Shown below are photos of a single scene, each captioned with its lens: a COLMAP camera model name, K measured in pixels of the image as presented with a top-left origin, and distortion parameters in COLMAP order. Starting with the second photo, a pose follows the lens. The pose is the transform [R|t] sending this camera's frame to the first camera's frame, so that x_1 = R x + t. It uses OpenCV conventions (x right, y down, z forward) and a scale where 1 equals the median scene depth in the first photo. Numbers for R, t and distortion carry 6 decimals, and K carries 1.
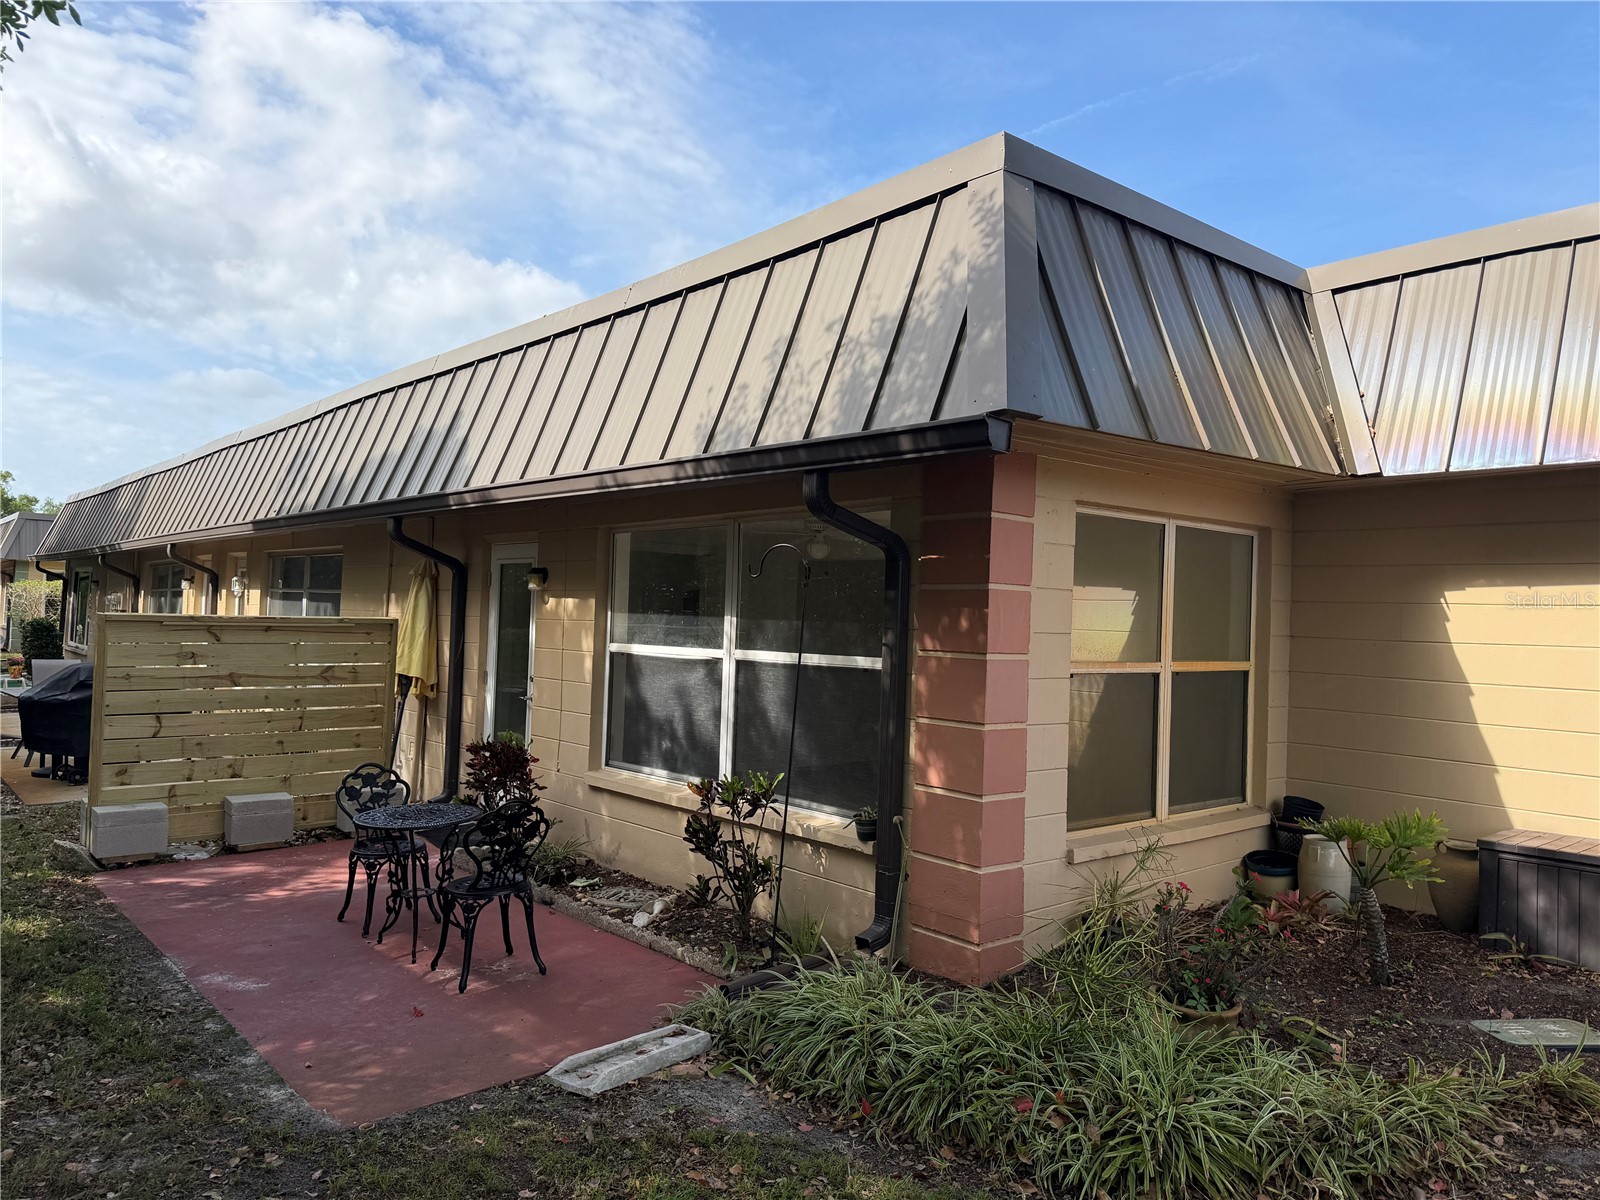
lens RADIAL K [[1121.0, 0, 800.0], [0, 1121.0, 600.0], [0, 0, 1]] dist [0.094107, -0.052772]
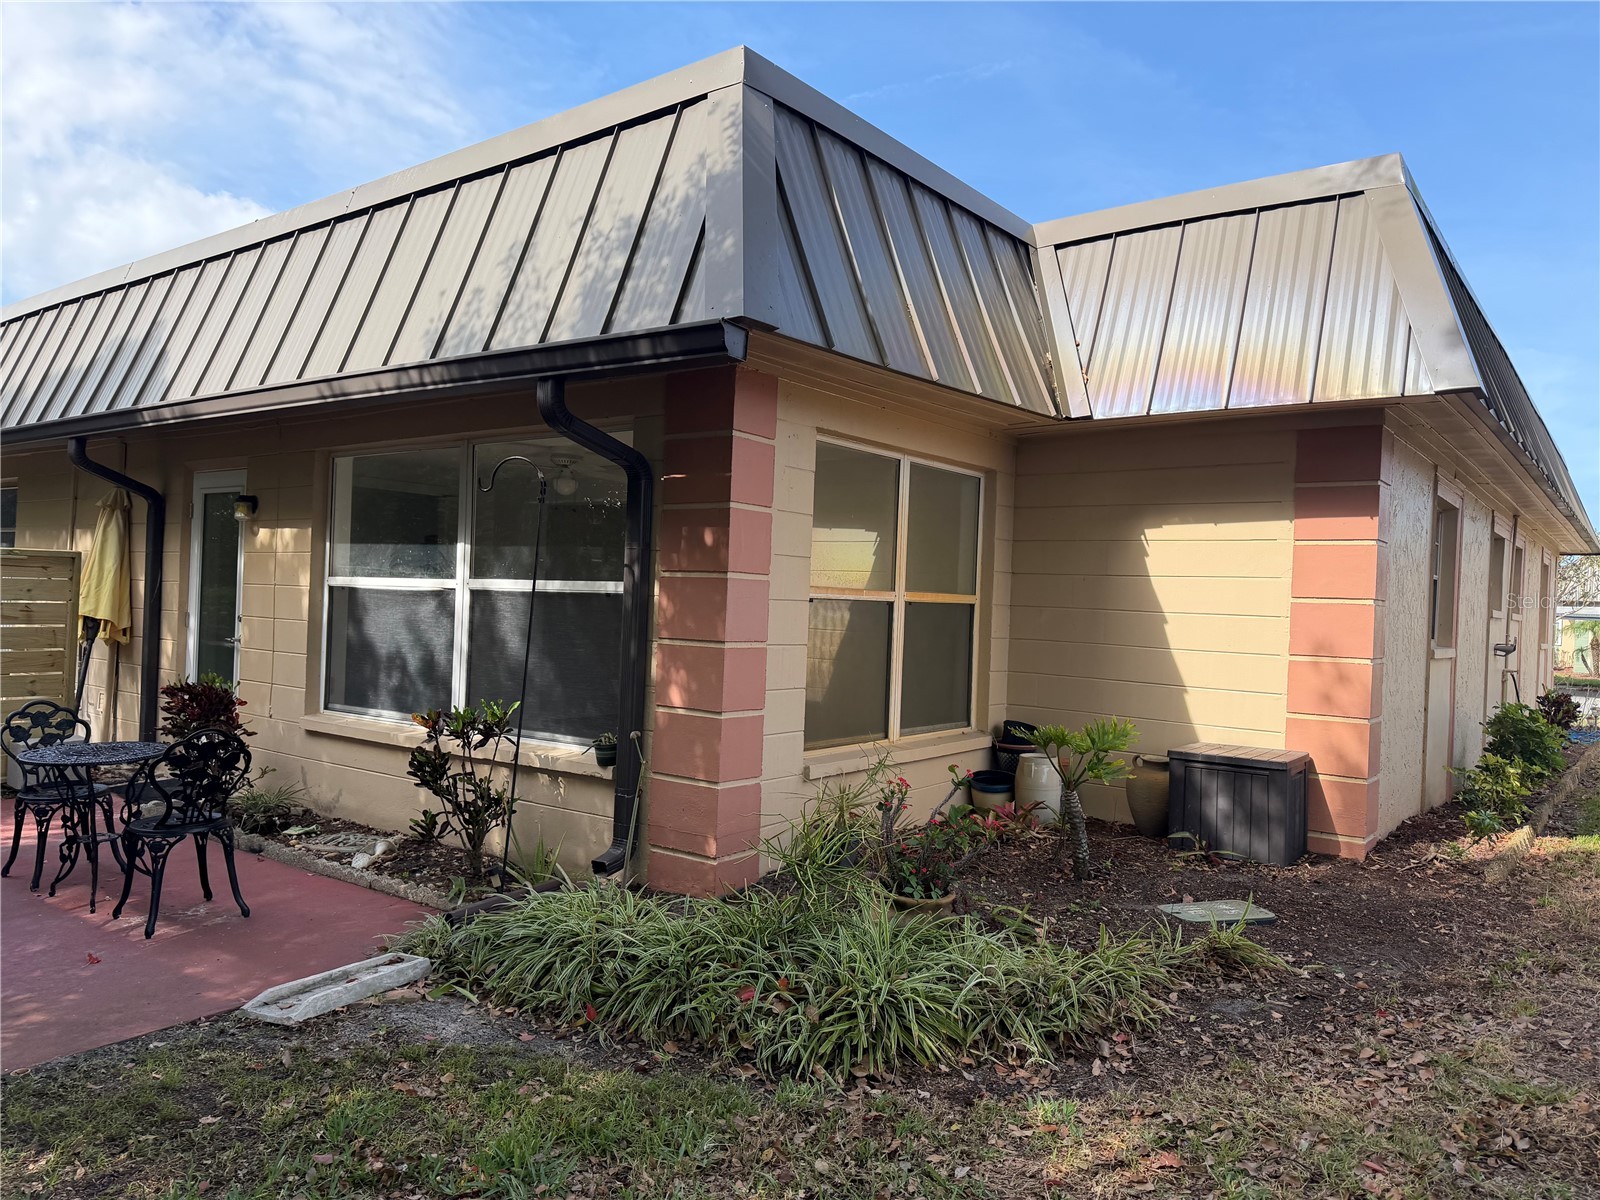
lens RADIAL K [[1123.3, 0, 802.9], [0, 1123.3, 689.4], [0, 0, 1]] dist [0.082193, -0.055509]
pose [[0.984605, 0.007245, 0.174645, 0.061244], [-0.006902, 0.999973, -0.002572, 0.157664], [-0.174659, 0.001327, 0.984628, 0.007883]]
